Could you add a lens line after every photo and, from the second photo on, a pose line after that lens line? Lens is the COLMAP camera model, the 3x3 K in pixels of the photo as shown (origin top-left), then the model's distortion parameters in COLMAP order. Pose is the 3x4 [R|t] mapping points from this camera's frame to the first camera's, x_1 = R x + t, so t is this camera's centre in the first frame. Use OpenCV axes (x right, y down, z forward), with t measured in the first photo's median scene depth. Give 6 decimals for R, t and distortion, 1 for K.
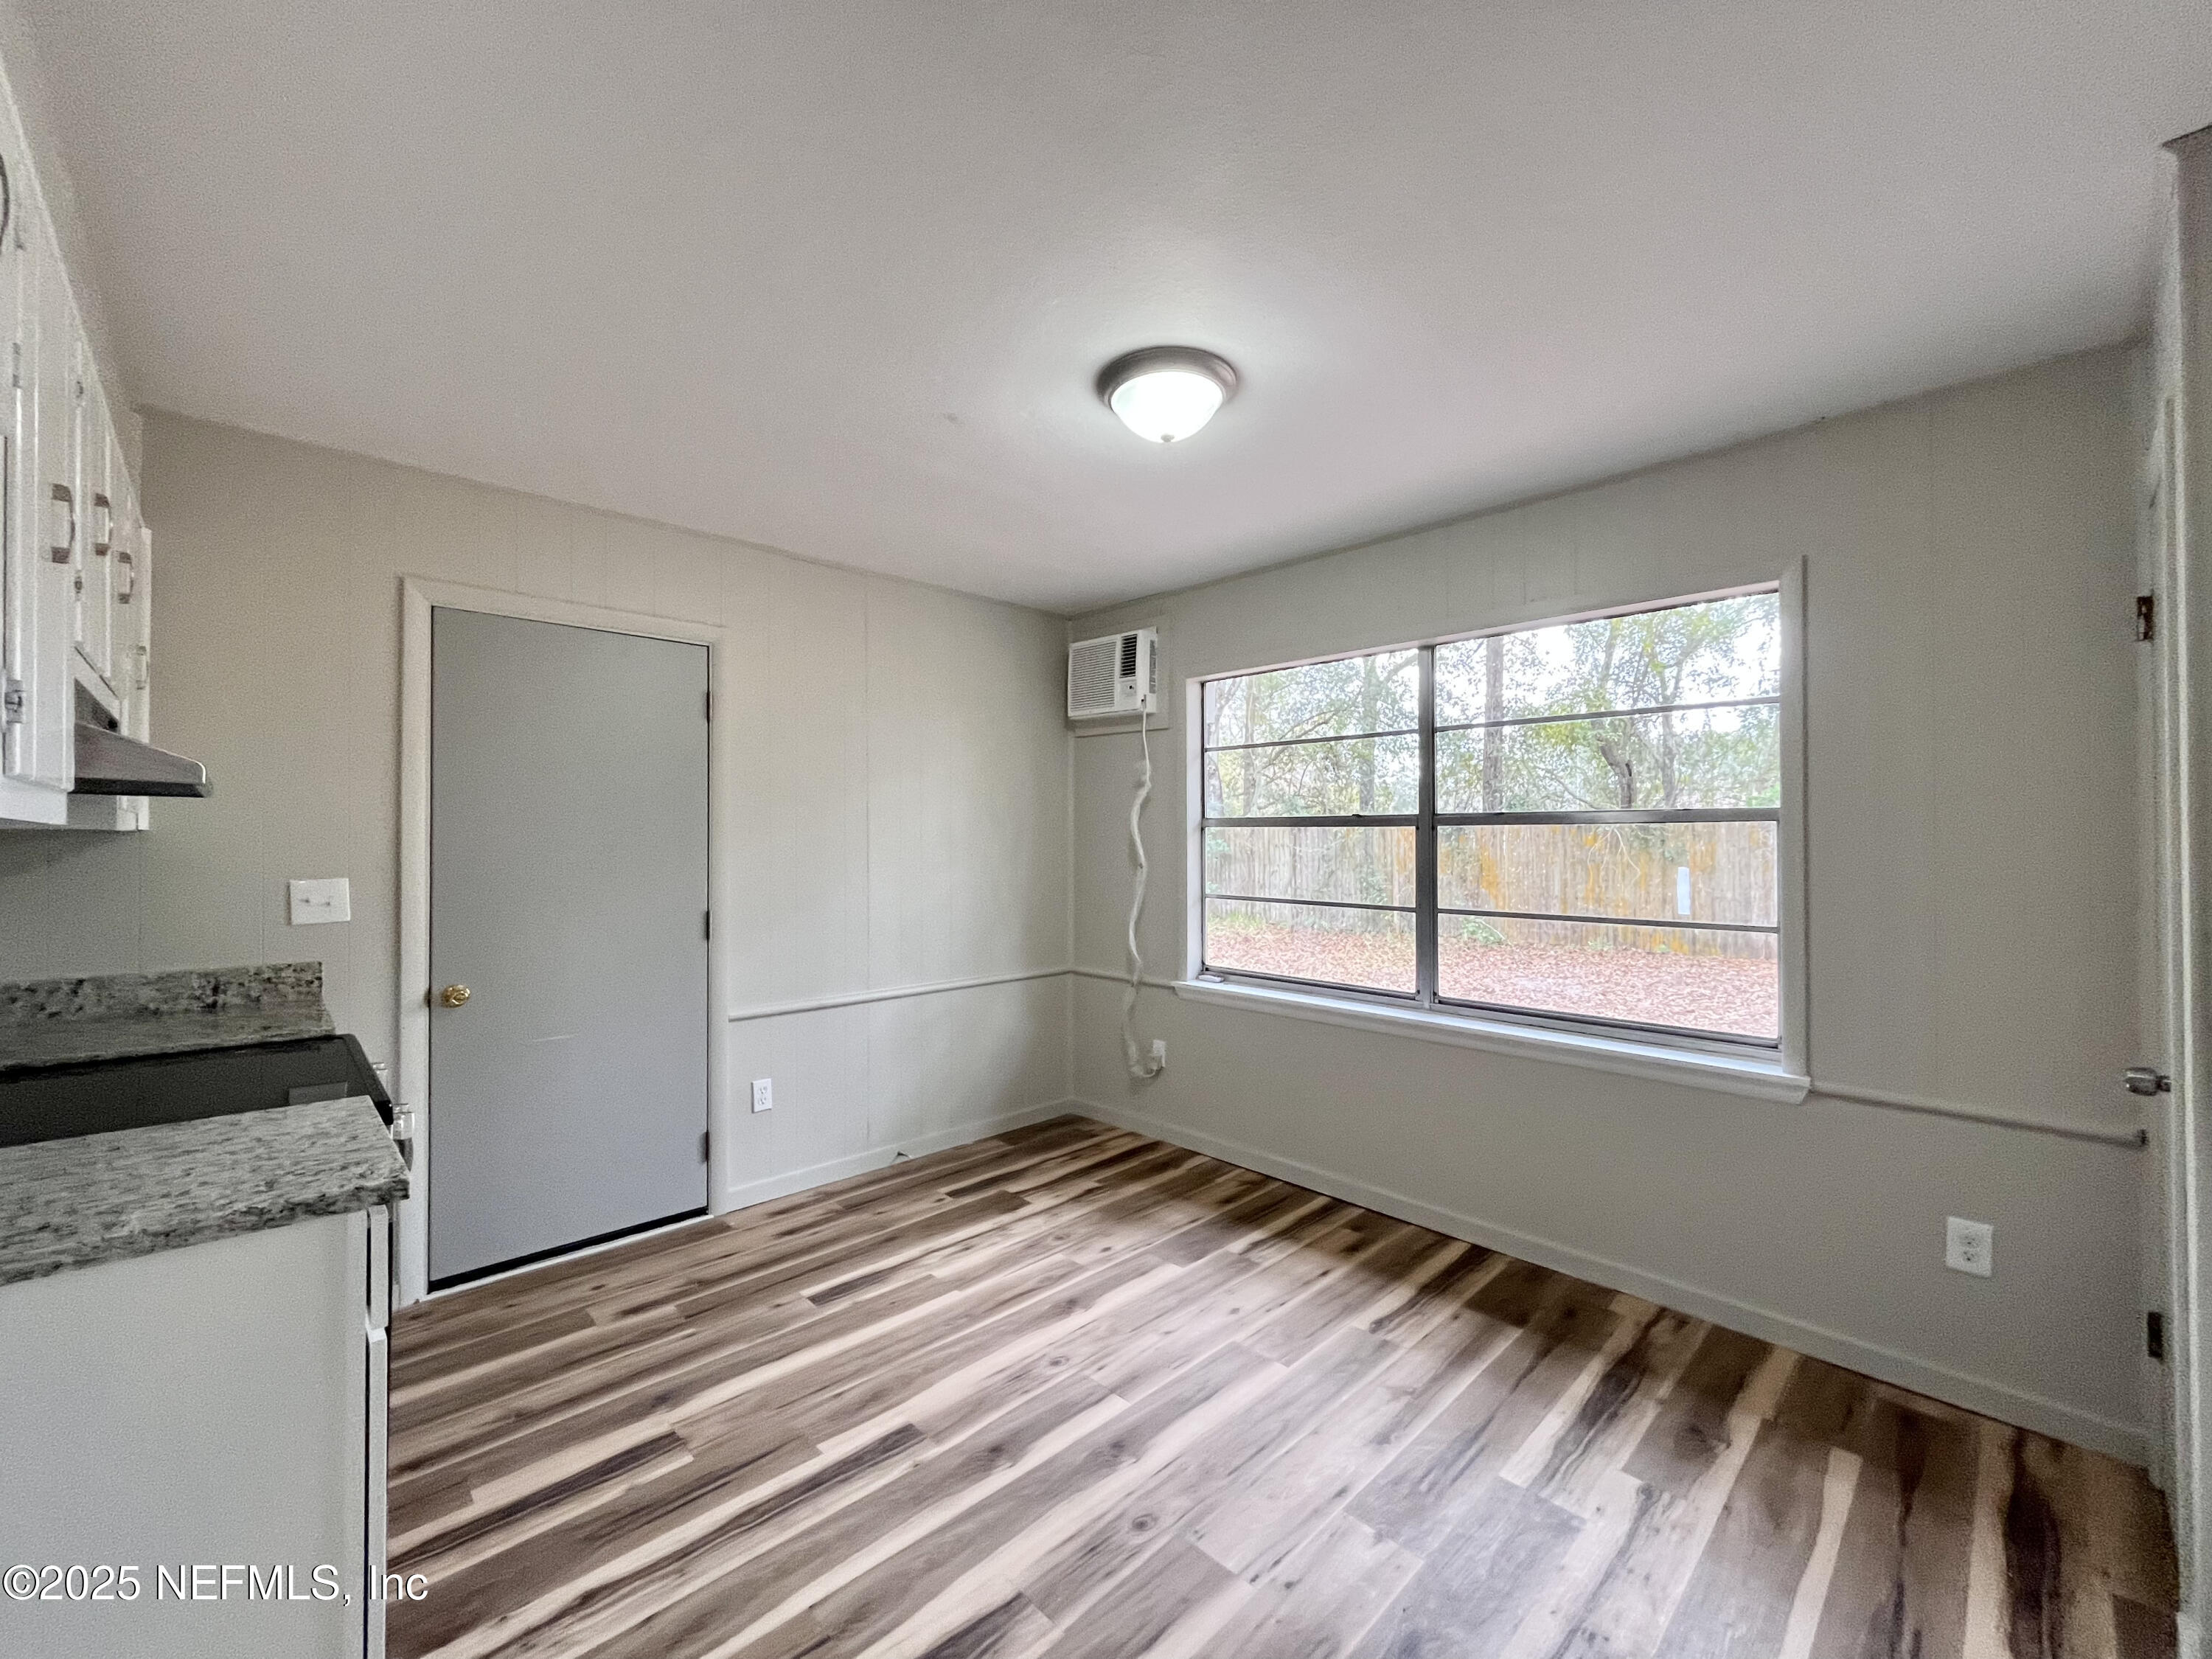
lens RADIAL K [[895.3, 0, 1103.6], [0, 895.3, 829.7], [0, 0, 1]] dist [-0.001818, 0.000025]
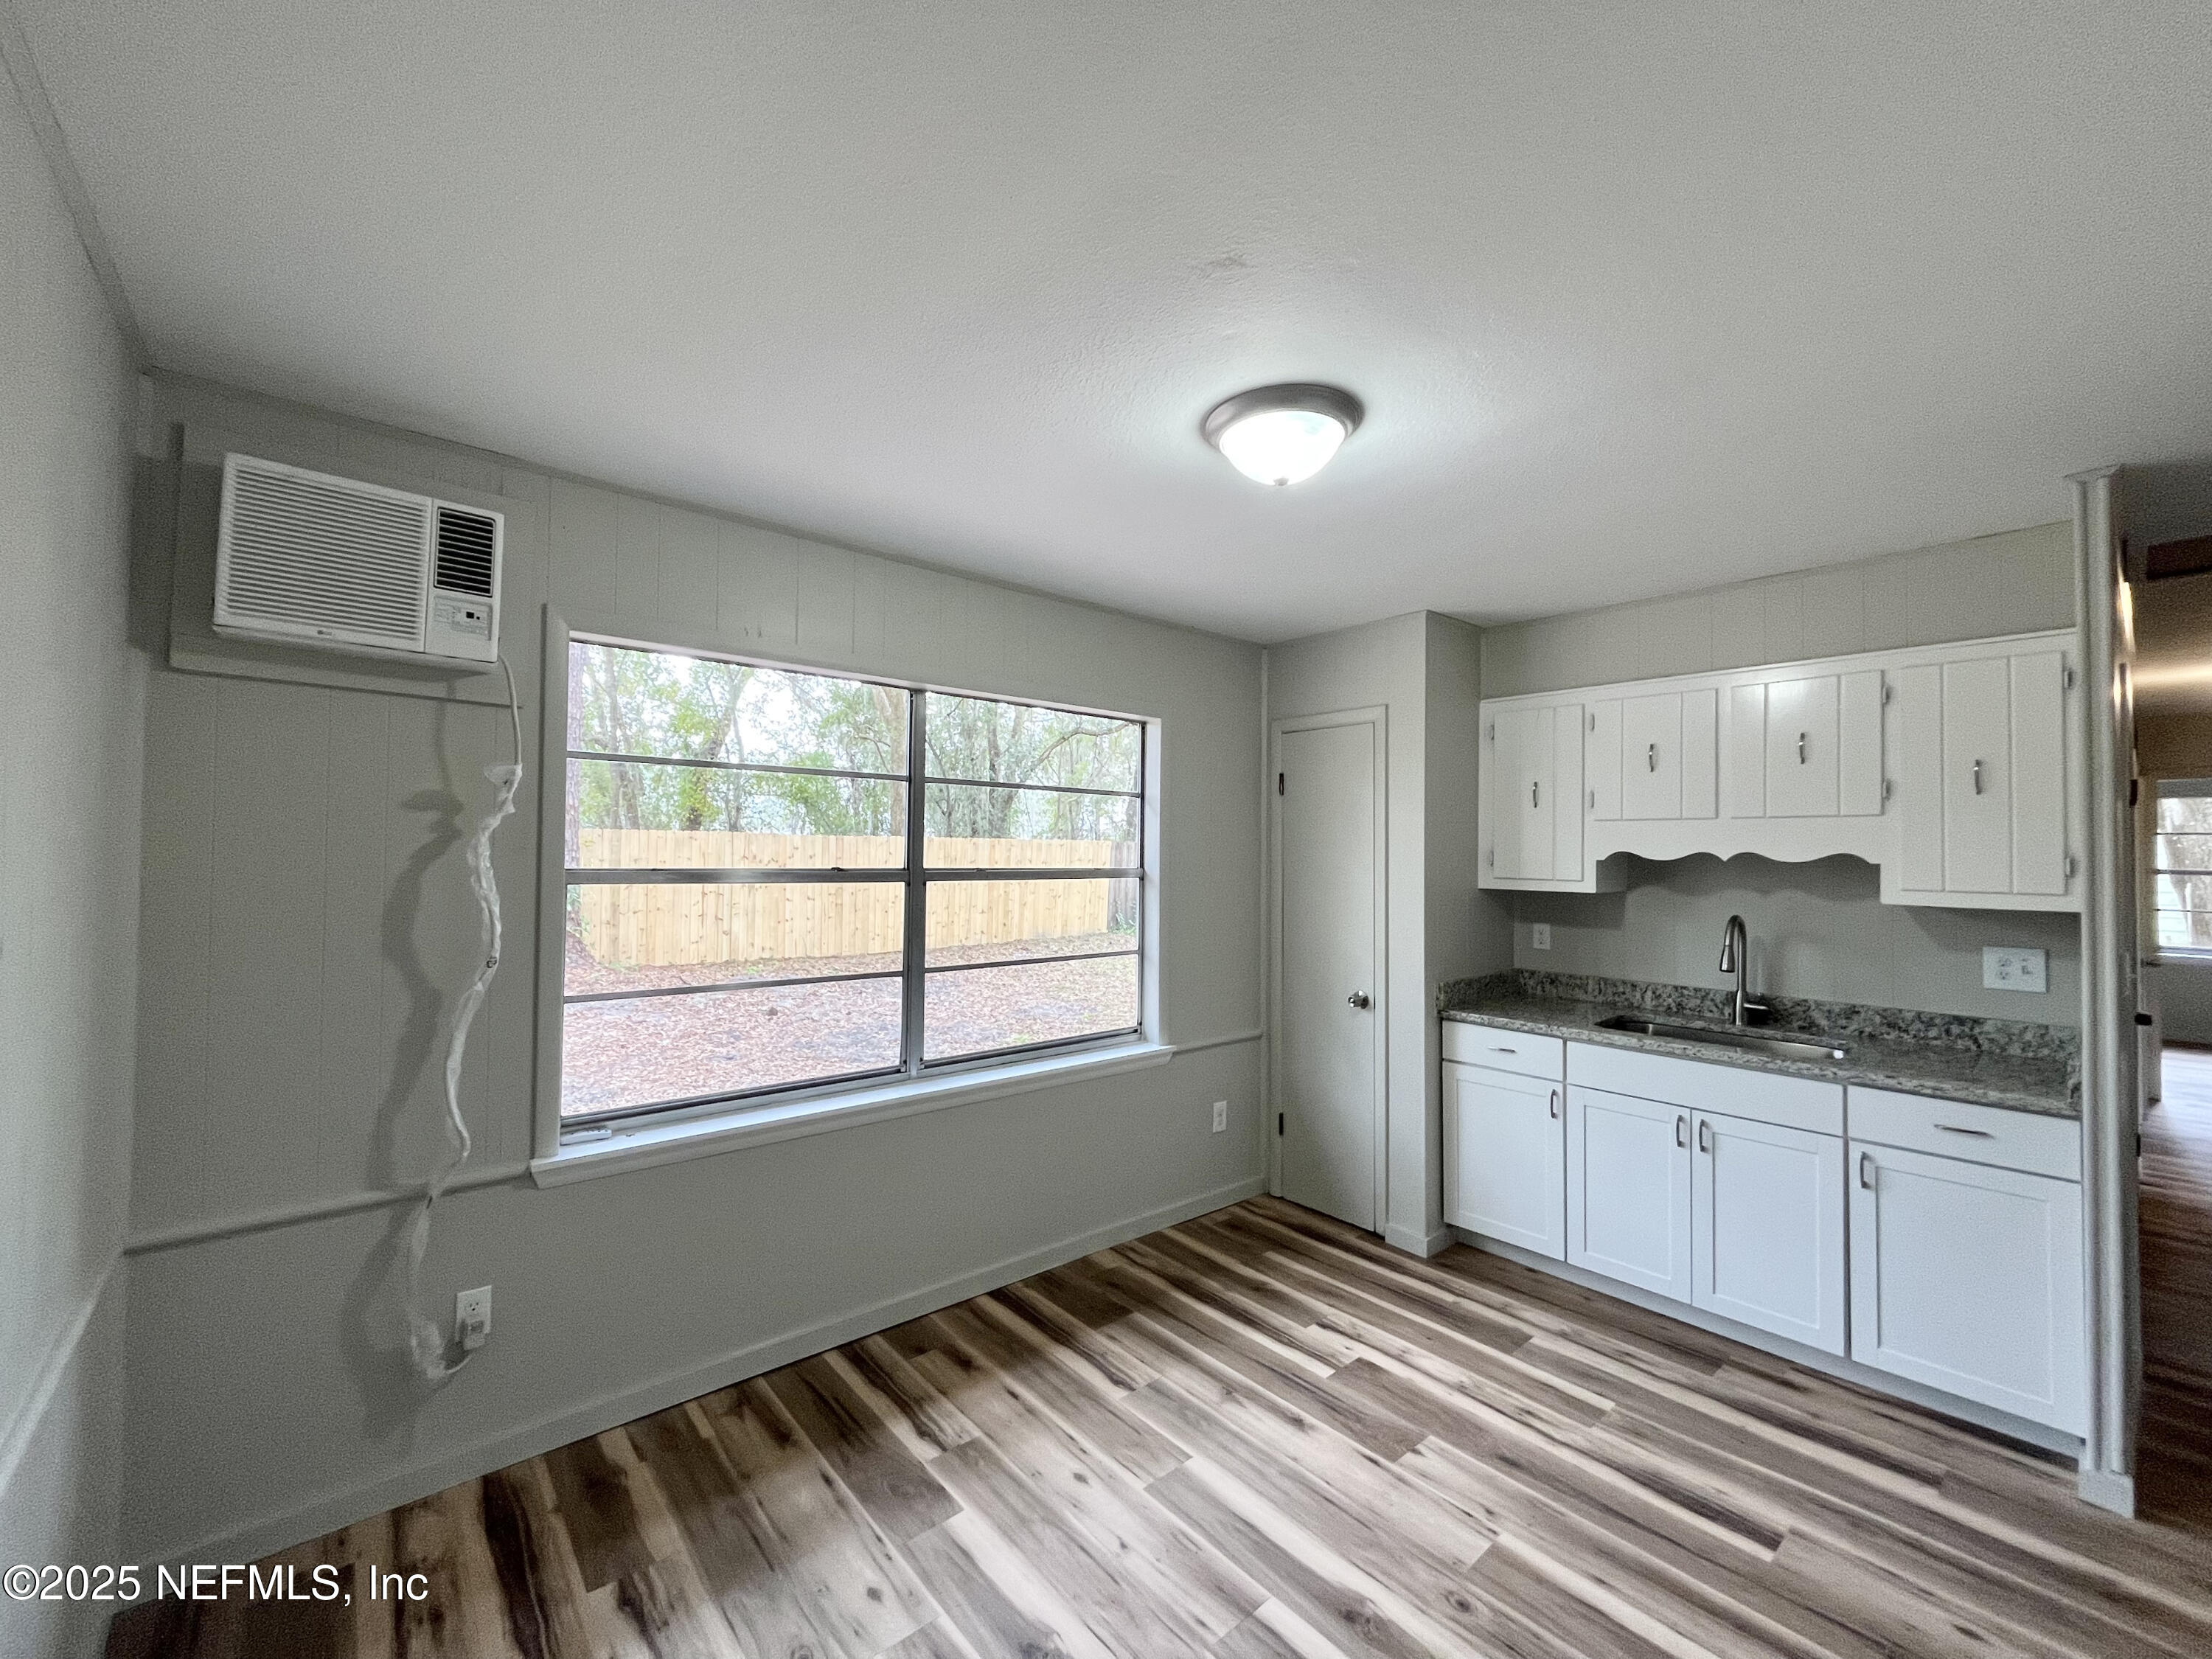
lens RADIAL K [[895.3, 0, 1102.4], [0, 895.3, 829.9], [0, 0, 1]] dist [-0.001818, 0.000025]
pose [[0.063057, 0.025728, 0.997678, -0.698660], [-0.019178, 0.999514, -0.024563, -0.047665], [-0.997826, -0.017584, 0.063520, 0.932145]]
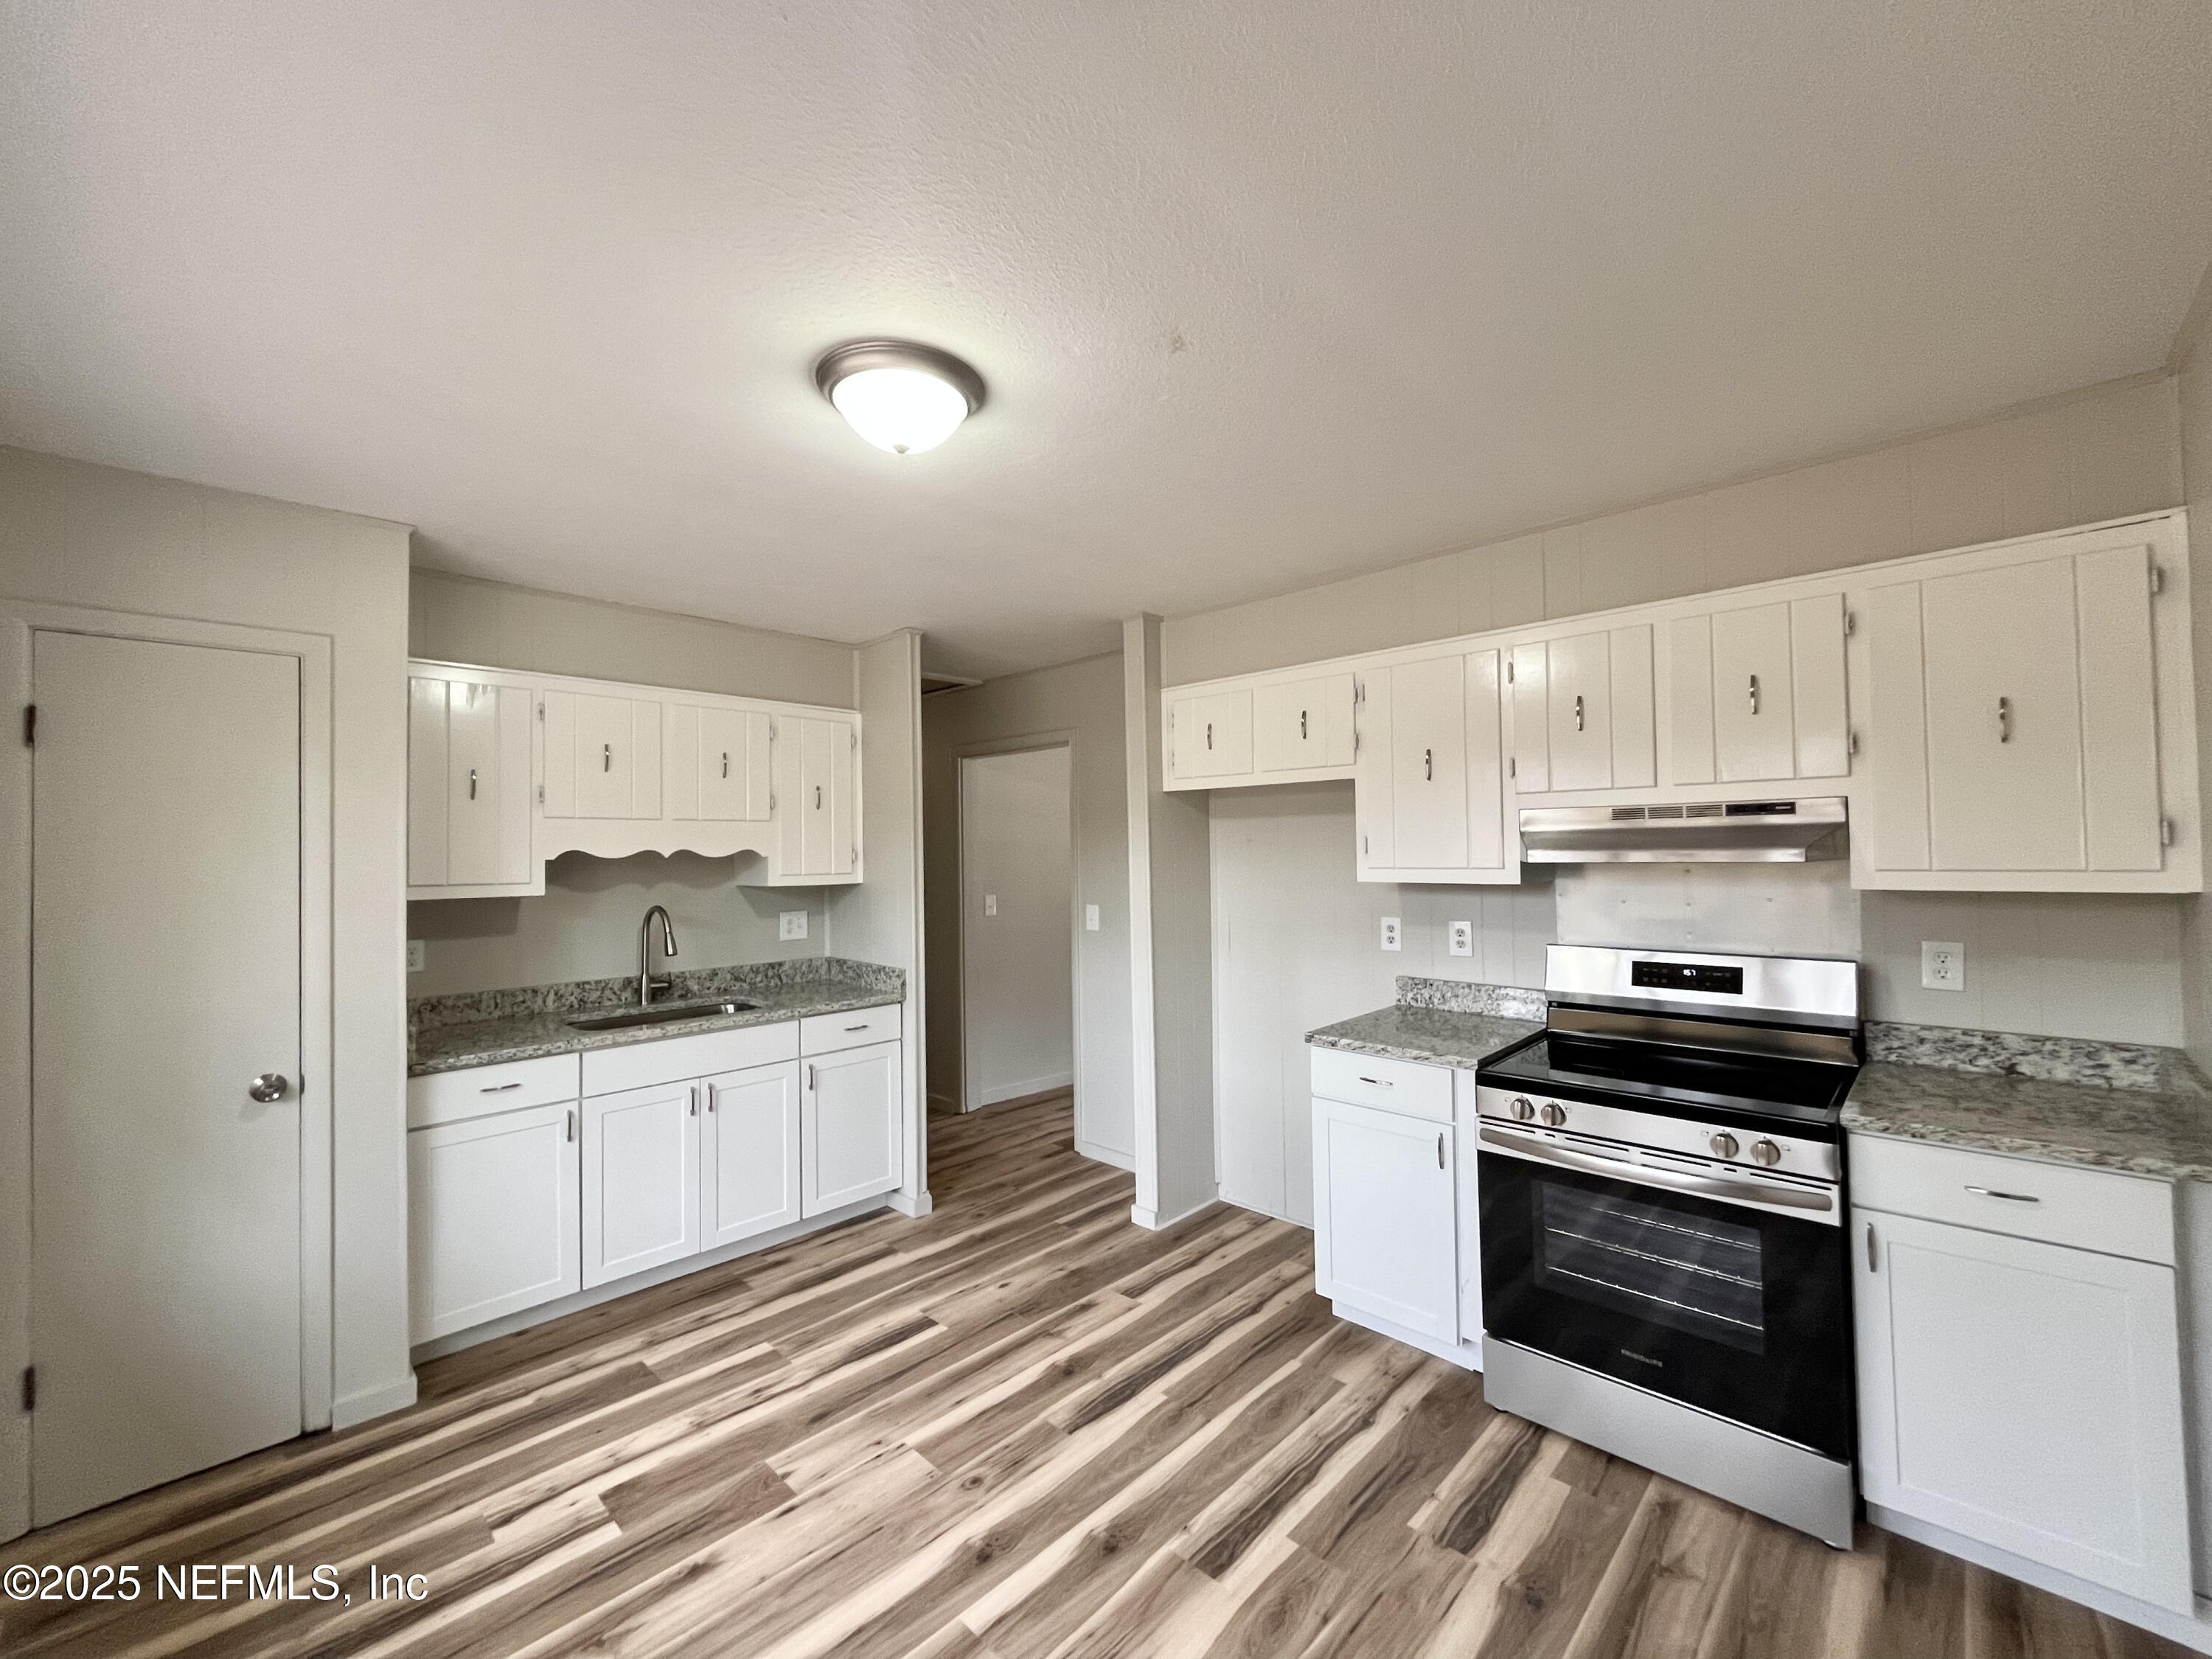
lens RADIAL K [[895.3, 0, 1099.9], [0, 895.3, 830.1], [0, 0, 1]] dist [-0.001818, 0.000025]
pose [[-0.999486, 0.013424, -0.029112, -0.070269], [0.014369, 0.999369, -0.032493, -0.039954], [0.028657, -0.032895, -0.999048, 1.534848]]
